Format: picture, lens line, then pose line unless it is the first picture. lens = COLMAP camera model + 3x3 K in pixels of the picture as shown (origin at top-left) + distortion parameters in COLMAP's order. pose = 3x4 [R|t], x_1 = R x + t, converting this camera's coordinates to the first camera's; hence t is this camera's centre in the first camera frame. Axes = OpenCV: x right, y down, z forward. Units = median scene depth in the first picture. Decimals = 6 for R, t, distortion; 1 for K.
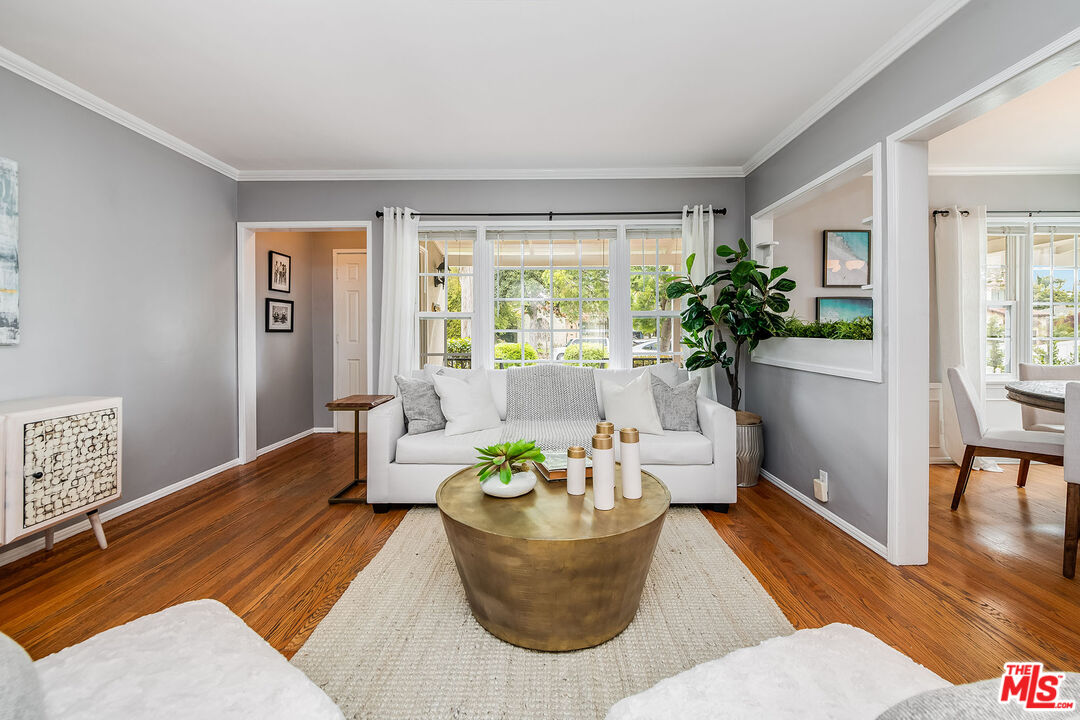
lens RADIAL K [[423.0, 0, 544.3], [0, 423.0, 332.8], [0, 0, 1]] dist [-0.000860, 0.000085]
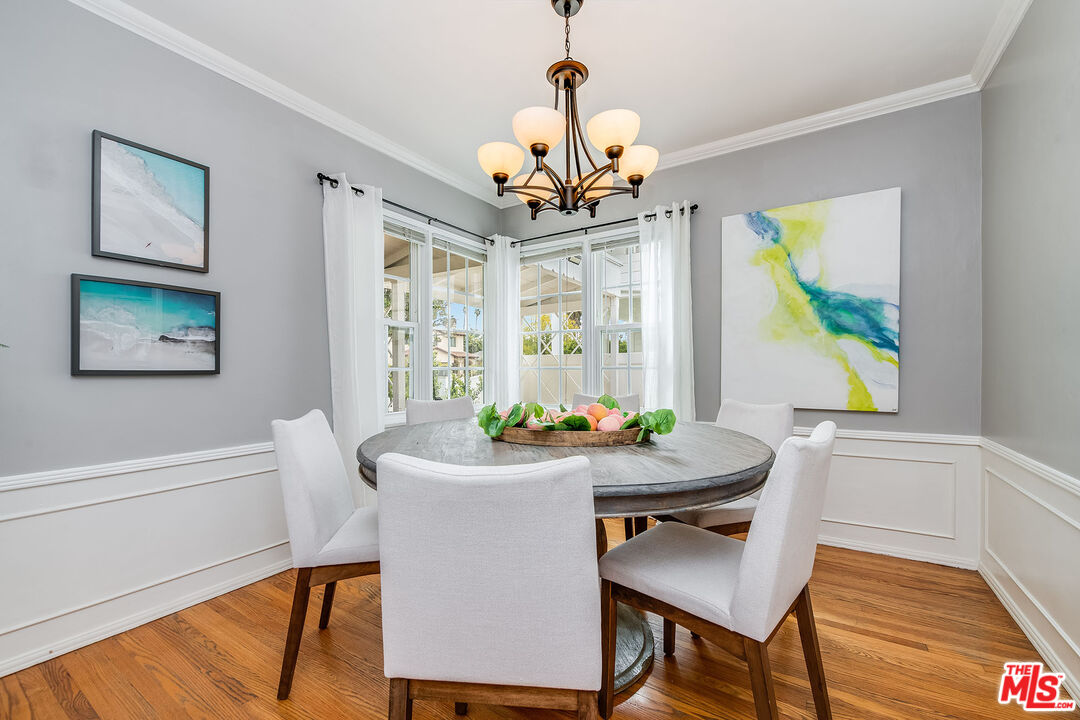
lens RADIAL K [[441.0, 0, 540.0], [0, 441.0, 360.0], [0, 0, 1]] dist [0.000683, 0.000048]
pose [[0.537510, 0.019031, 0.843043, 0.545328], [-0.002721, 0.999779, -0.020834, 0.015406], [-0.843253, 0.008905, 0.537443, 0.350563]]
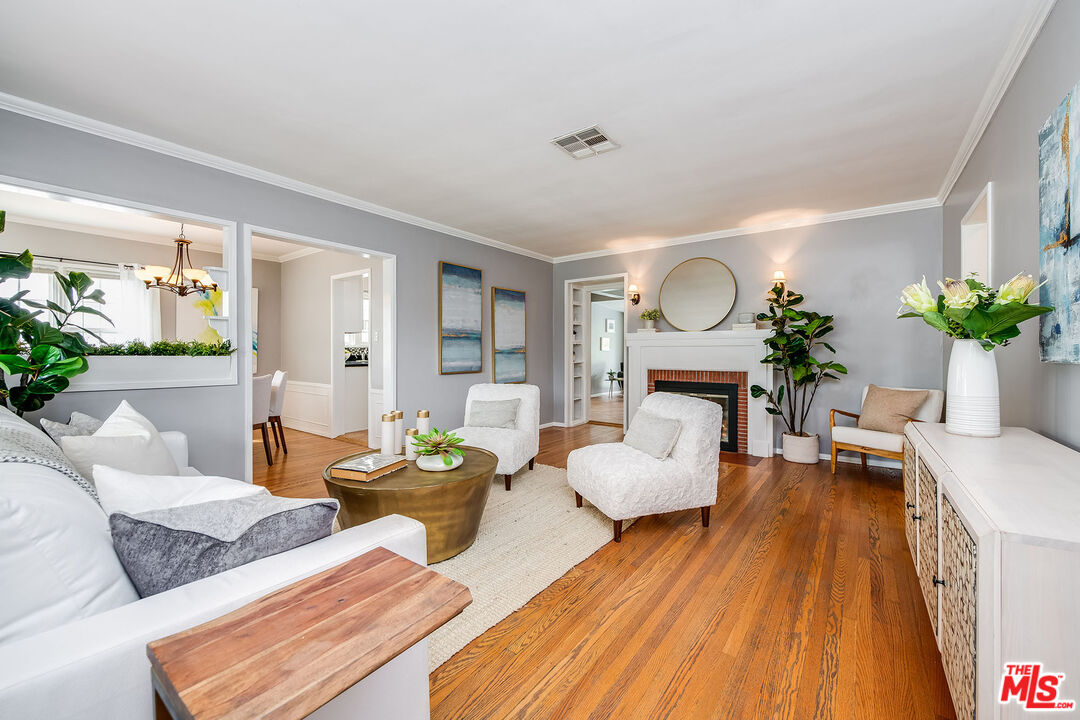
lens RADIAL K [[433.6, 0, 543.1], [0, 433.6, 353.4], [0, 0, 1]] dist [-0.002362, -0.000380]
pose [[-0.811697, 0.006982, 0.584037, -0.586065], [0.008233, 0.999966, -0.000512, 0.010255], [-0.584021, 0.004393, -0.811727, 0.972664]]
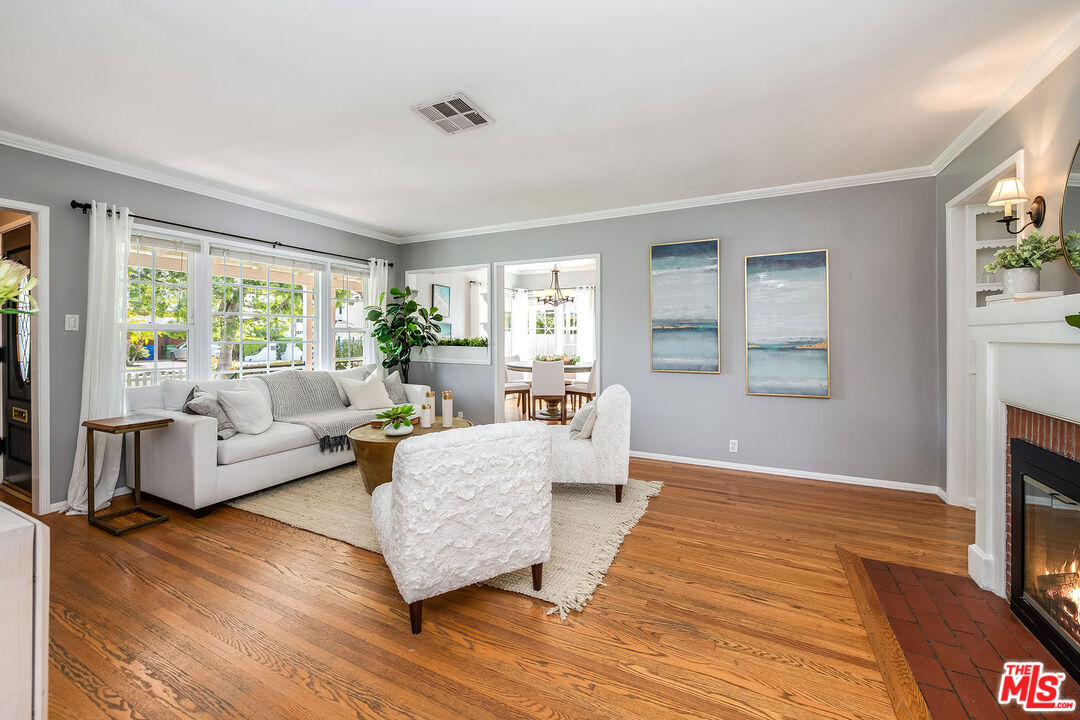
lens RADIAL K [[426.9, 0, 543.1], [0, 426.9, 340.1], [0, 0, 1]] dist [-0.000380, -0.000008]
pose [[0.439073, -0.002789, 0.898447, -0.748124], [-0.000214, 0.999995, 0.003209, -0.018564], [-0.898451, -0.001602, 0.439071, -0.187085]]
